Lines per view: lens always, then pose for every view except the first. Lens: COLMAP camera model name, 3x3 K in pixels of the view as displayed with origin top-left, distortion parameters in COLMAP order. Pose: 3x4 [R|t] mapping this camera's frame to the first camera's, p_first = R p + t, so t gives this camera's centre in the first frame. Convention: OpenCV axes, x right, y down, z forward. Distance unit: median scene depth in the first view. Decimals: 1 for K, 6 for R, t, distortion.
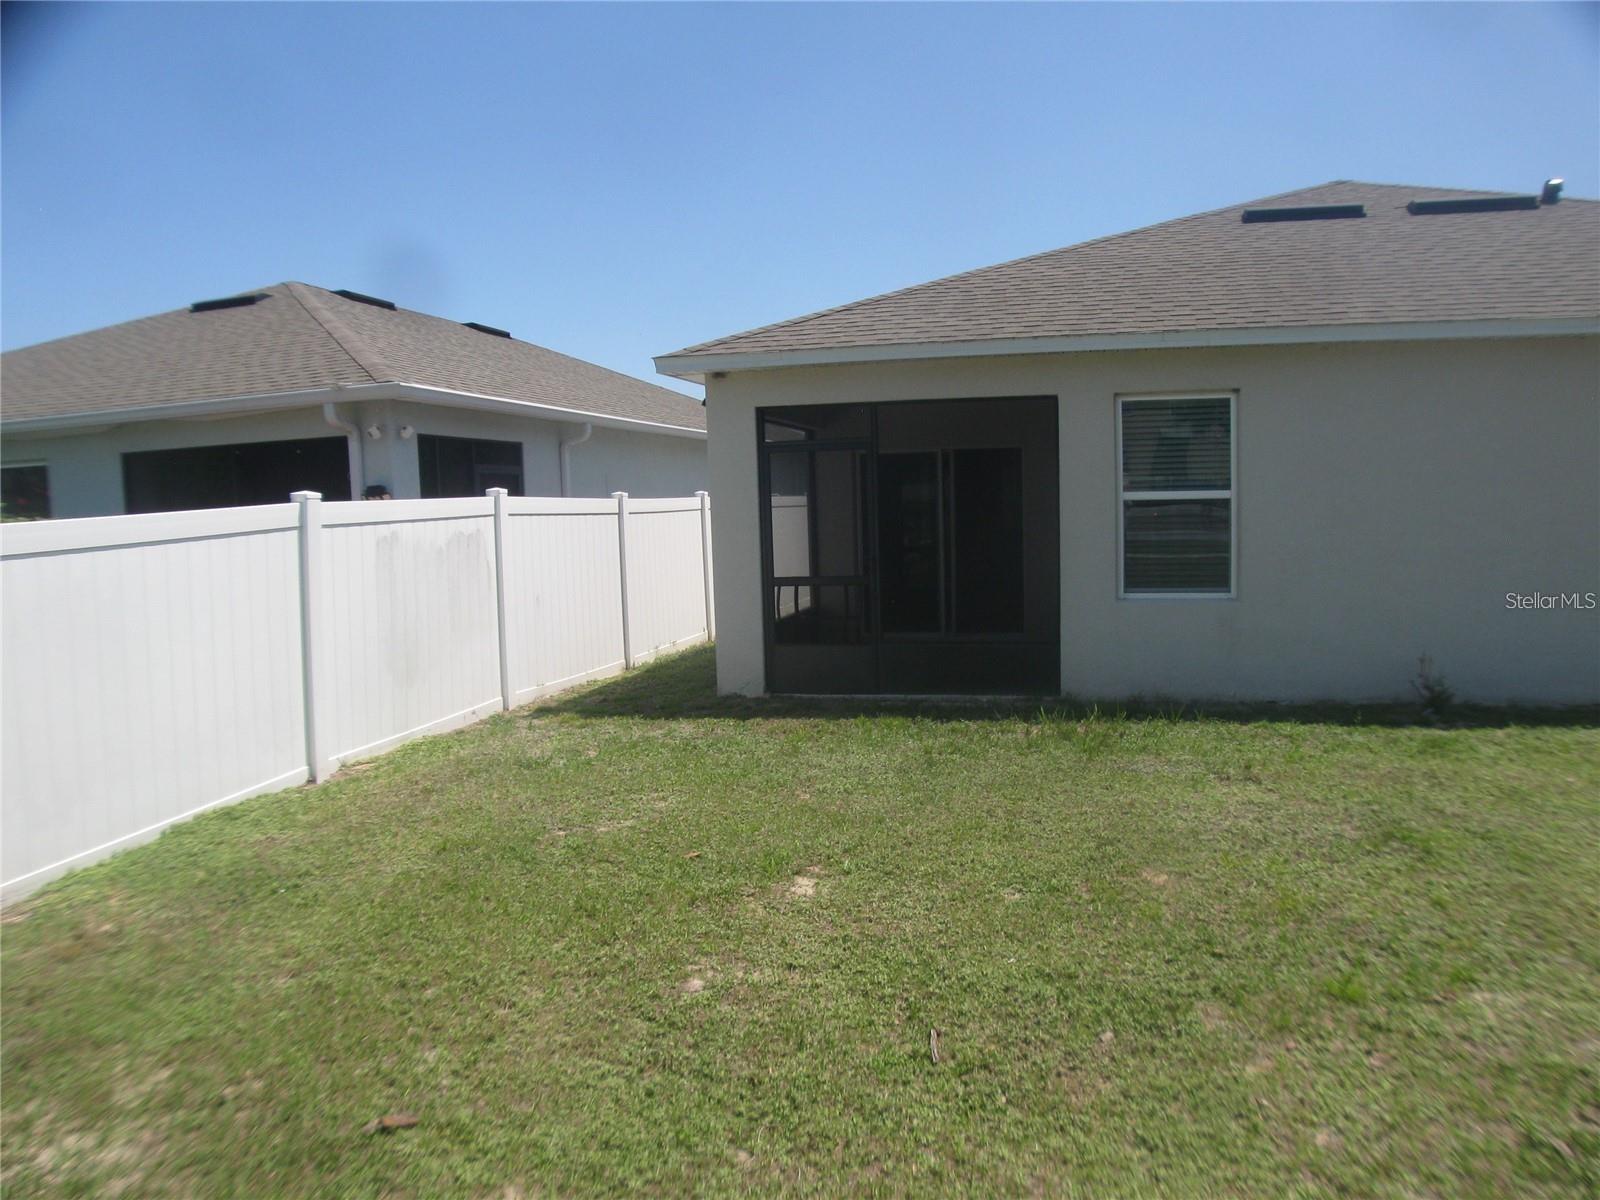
lens RADIAL K [[1140.1, 0, 827.7], [0, 1140.1, 611.1], [0, 0, 1]] dist [-0.146687, 0.058652]
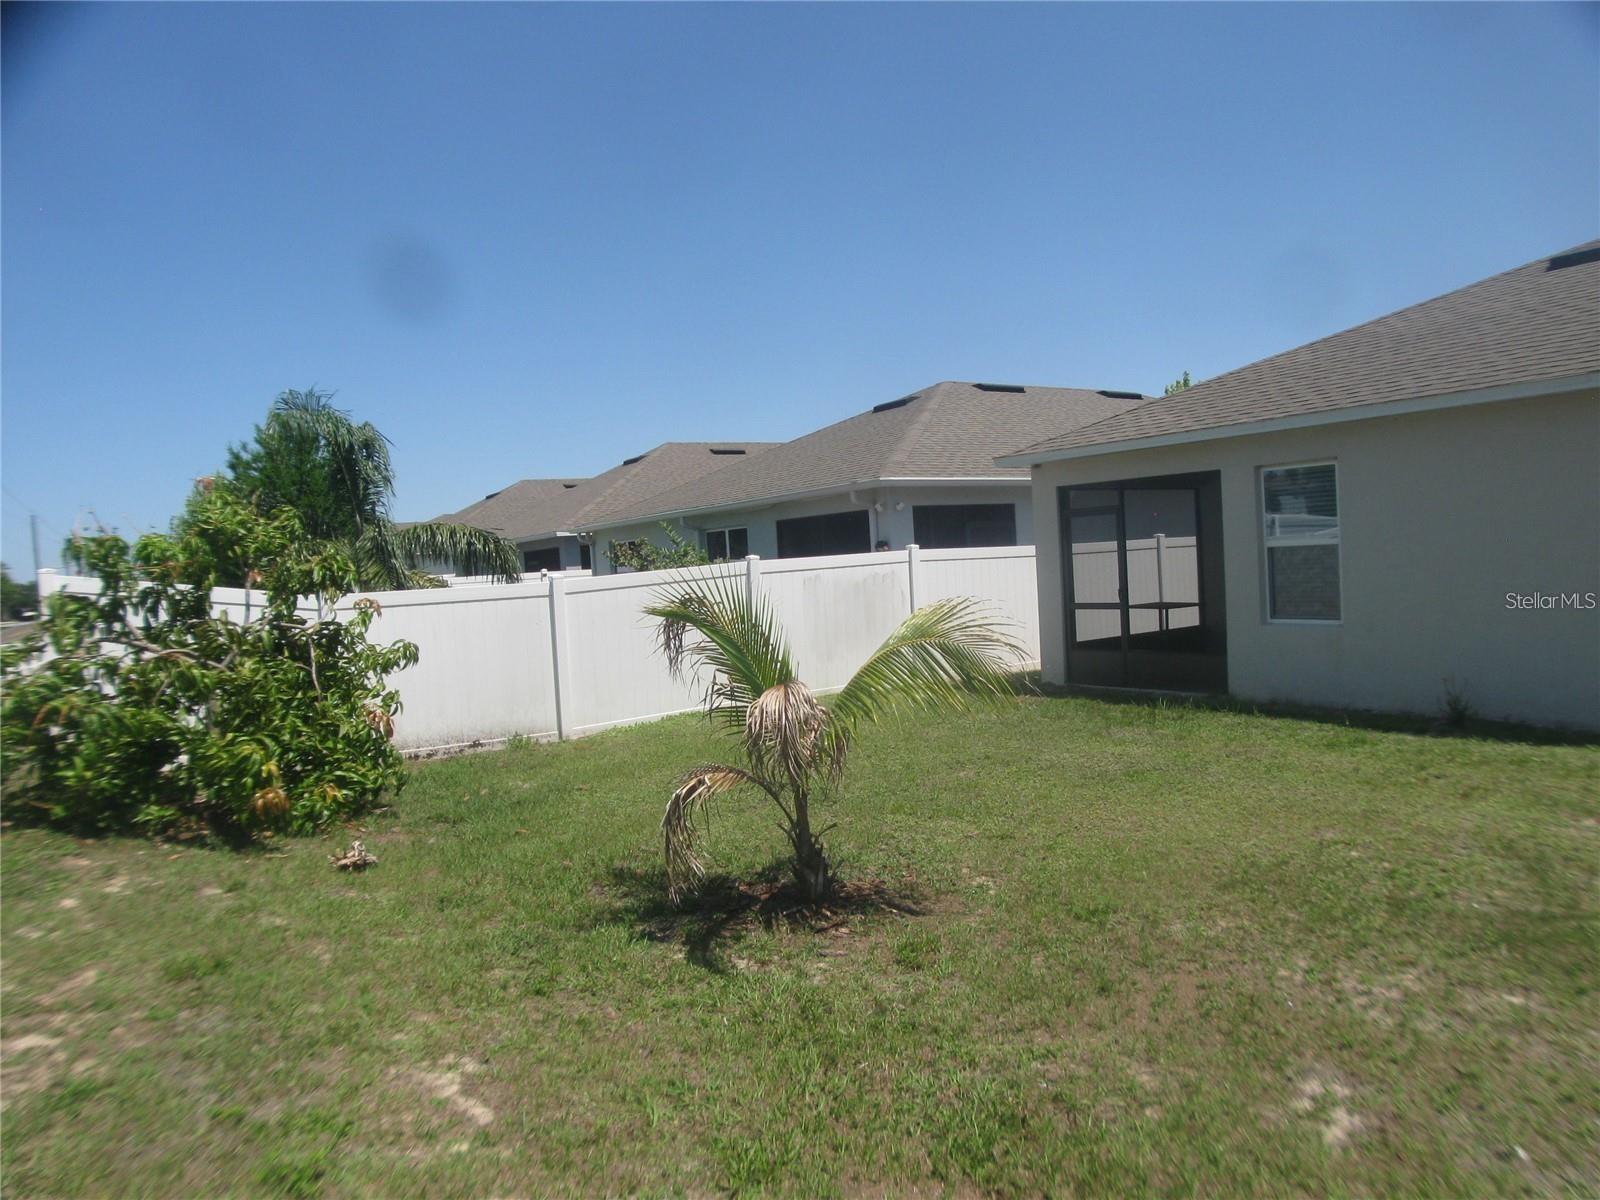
lens RADIAL K [[1140.1, 0, 827.7], [0, 1140.1, 611.1], [0, 0, 1]] dist [-0.146687, 0.058652]
pose [[0.735923, 0.016783, -0.676857, 0.699860], [-0.028742, 0.999566, -0.006466, -0.001834], [0.676455, 0.024212, 0.736086, -0.262438]]
